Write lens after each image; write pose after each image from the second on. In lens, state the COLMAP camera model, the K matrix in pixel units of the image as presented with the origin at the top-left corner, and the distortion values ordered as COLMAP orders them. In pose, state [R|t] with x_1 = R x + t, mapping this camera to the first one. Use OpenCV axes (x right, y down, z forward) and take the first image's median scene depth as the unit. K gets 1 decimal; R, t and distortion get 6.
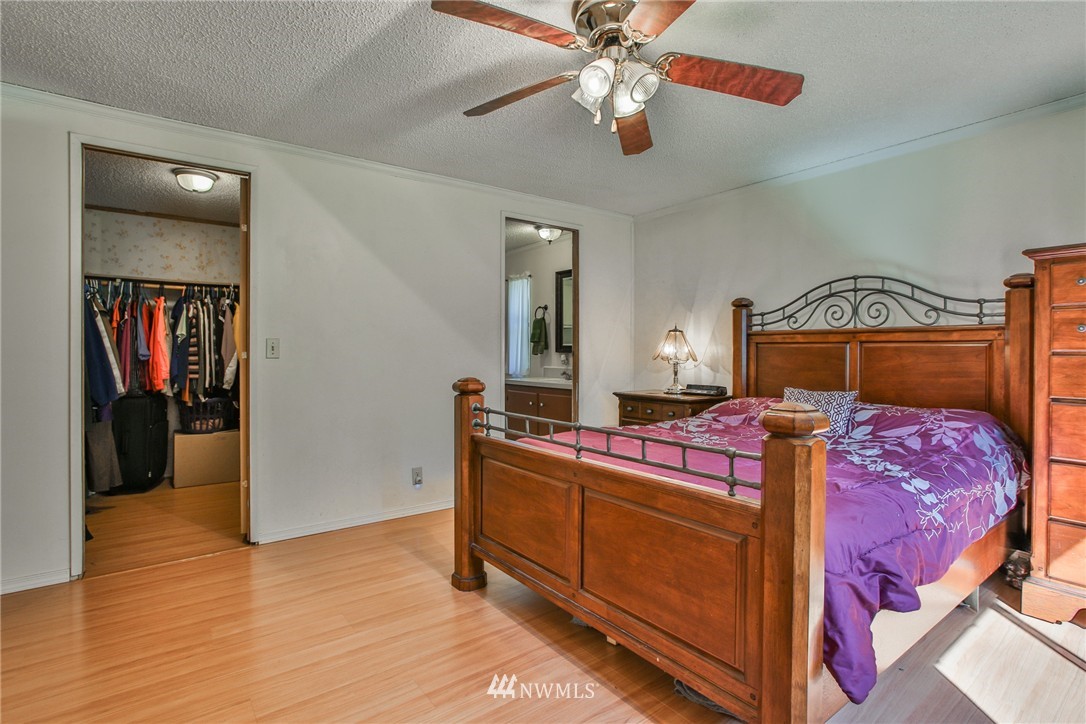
lens RADIAL K [[523.1, 0, 538.0], [0, 523.1, 359.5], [0, 0, 1]] dist [-0.028968, 0.011521]
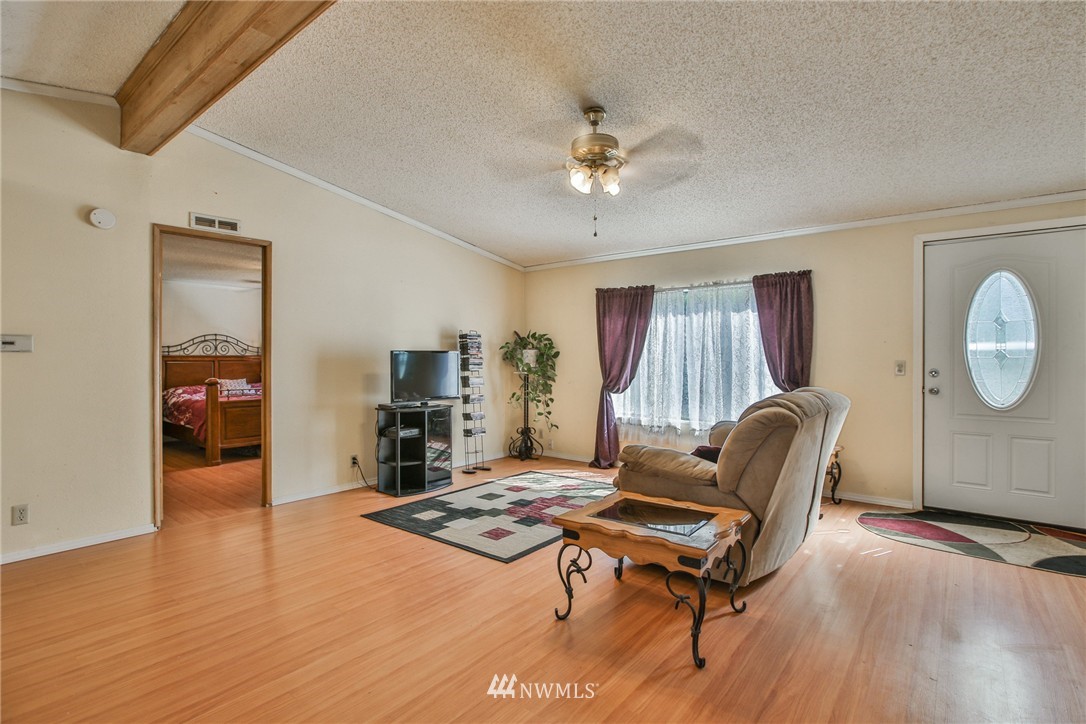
lens RADIAL K [[523.1, 0, 544.8], [0, 523.1, 360.5], [0, 0, 1]] dist [-0.028968, 0.011521]
pose [[-0.239622, -0.010213, 0.970813, -2.251161], [0.012908, 0.999823, 0.013704, -0.050212], [-0.970781, 0.015815, -0.239447, 0.065443]]
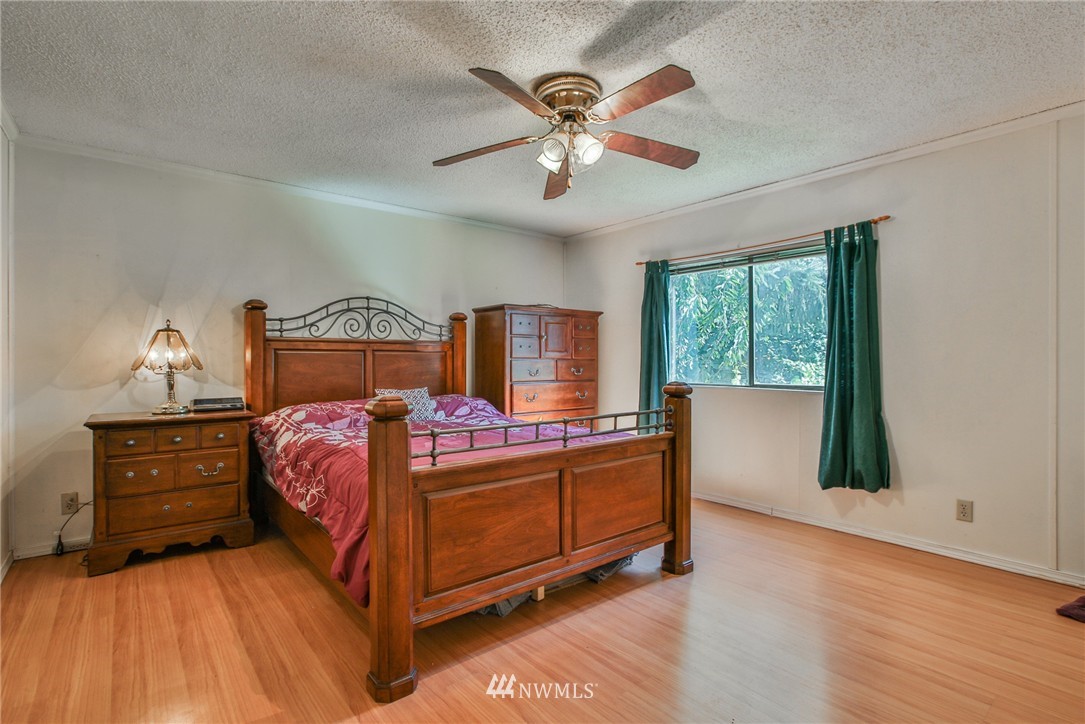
lens RADIAL K [[522.6, 0, 538.6], [0, 522.6, 360.4], [0, 0, 1]] dist [-0.028968, 0.011521]
pose [[-0.032951, -0.007236, 0.999431, -0.672734], [0.015188, 0.999855, 0.007740, -0.013039], [-0.999342, 0.015434, -0.032837, 0.654328]]
